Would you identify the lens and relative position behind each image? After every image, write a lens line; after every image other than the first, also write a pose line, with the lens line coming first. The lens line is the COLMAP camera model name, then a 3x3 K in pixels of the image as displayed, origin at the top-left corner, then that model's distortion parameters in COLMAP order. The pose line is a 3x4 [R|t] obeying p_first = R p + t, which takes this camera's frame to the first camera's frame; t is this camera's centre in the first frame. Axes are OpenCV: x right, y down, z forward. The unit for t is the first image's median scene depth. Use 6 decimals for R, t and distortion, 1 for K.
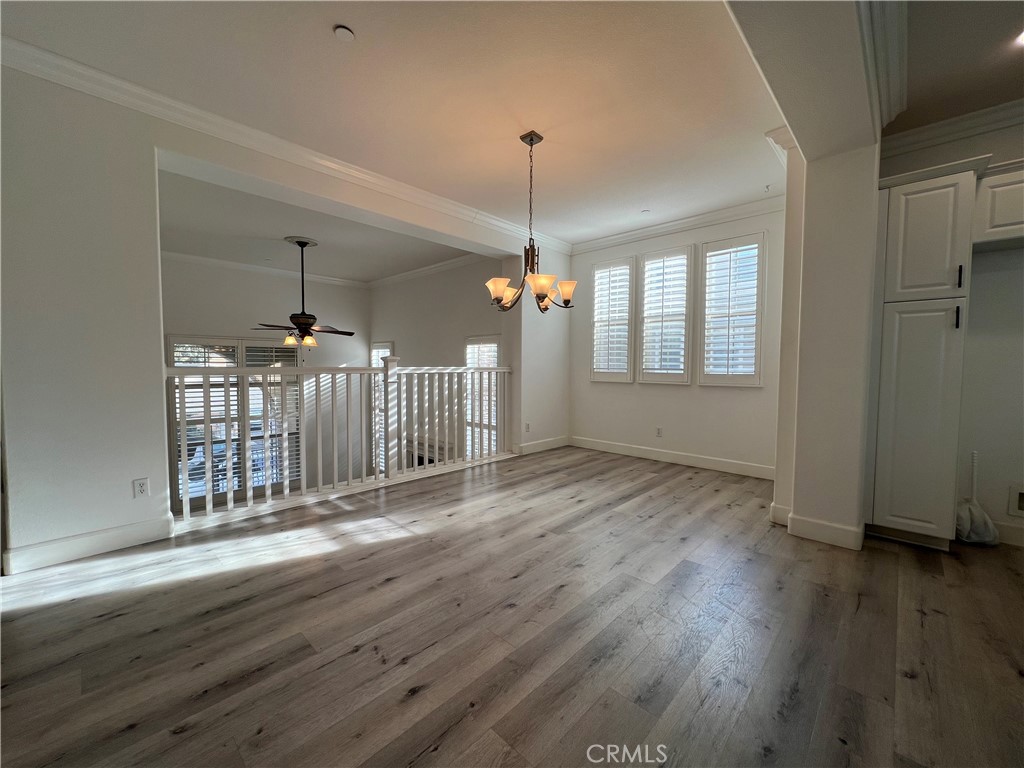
lens RADIAL K [[409.2, 0, 512.9], [0, 409.2, 383.6], [0, 0, 1]] dist [-0.002462, 0.000433]
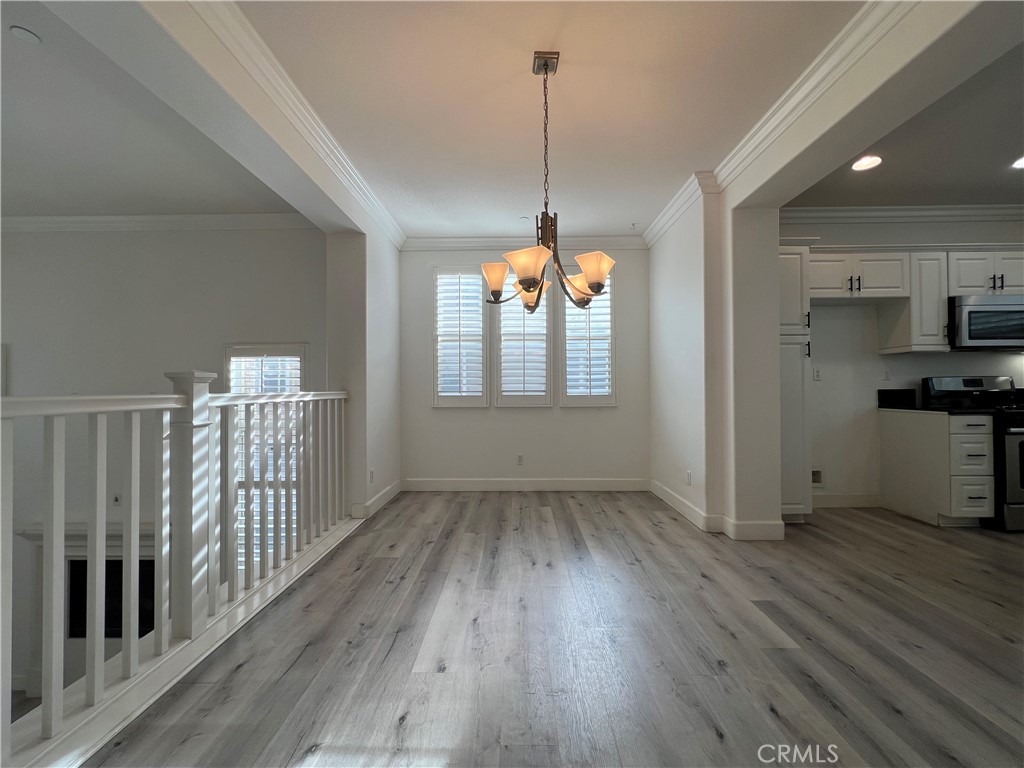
lens RADIAL K [[409.2, 0, 514.5], [0, 409.2, 384.3], [0, 0, 1]] dist [-0.002462, 0.000433]
pose [[0.731474, -0.001257, 0.681869, -0.347847], [0.039768, 0.998375, -0.040820, -0.016858], [-0.680709, 0.056976, 0.730335, 0.410010]]
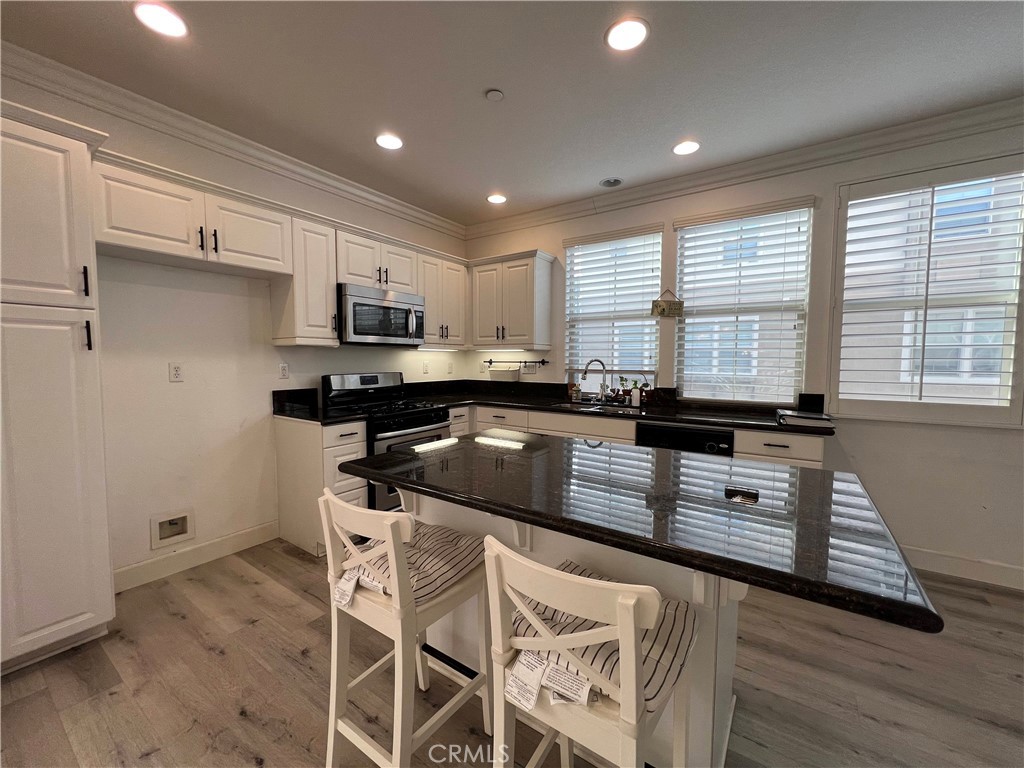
lens RADIAL K [[409.2, 0, 510.1], [0, 409.2, 385.8], [0, 0, 1]] dist [-0.002462, 0.000433]
pose [[-0.157810, -0.063862, 0.985402, 0.131565], [0.042349, 0.996551, 0.071367, -0.054760], [-0.986561, 0.052993, -0.154562, 0.214309]]
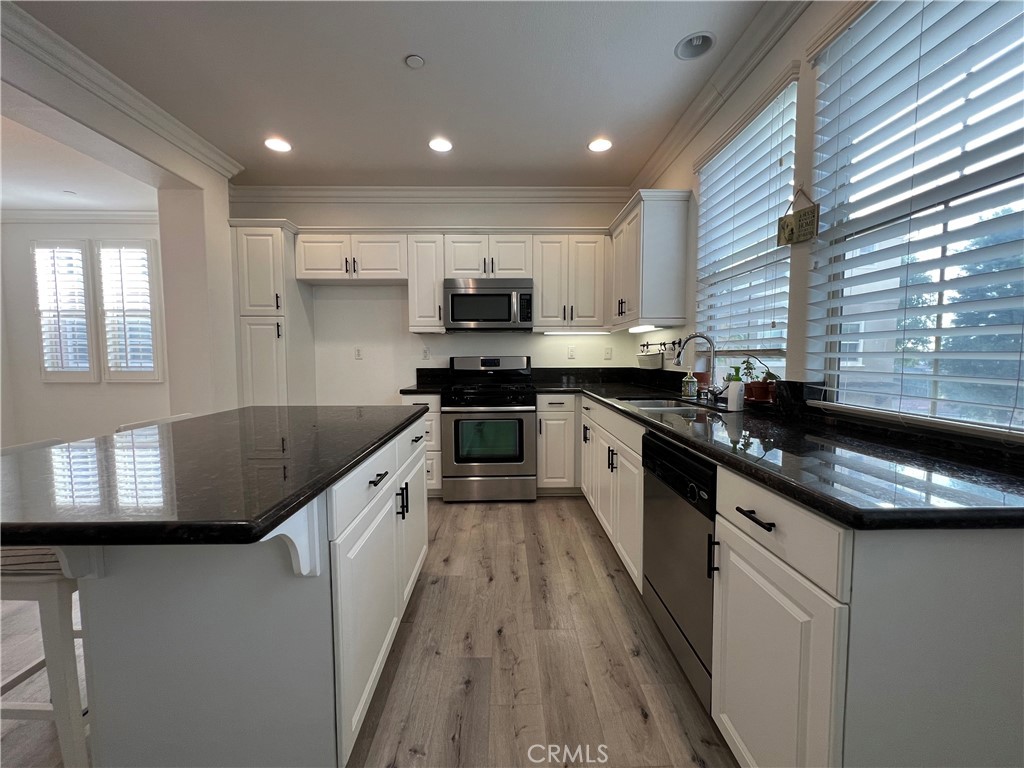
lens RADIAL K [[409.2, 0, 513.2], [0, 409.2, 386.7], [0, 0, 1]] dist [-0.002462, 0.000433]
pose [[0.709168, -0.054260, 0.702948, 0.400856], [0.035480, 0.998517, 0.041281, 0.002461], [-0.704146, -0.004334, 0.710042, -0.356334]]
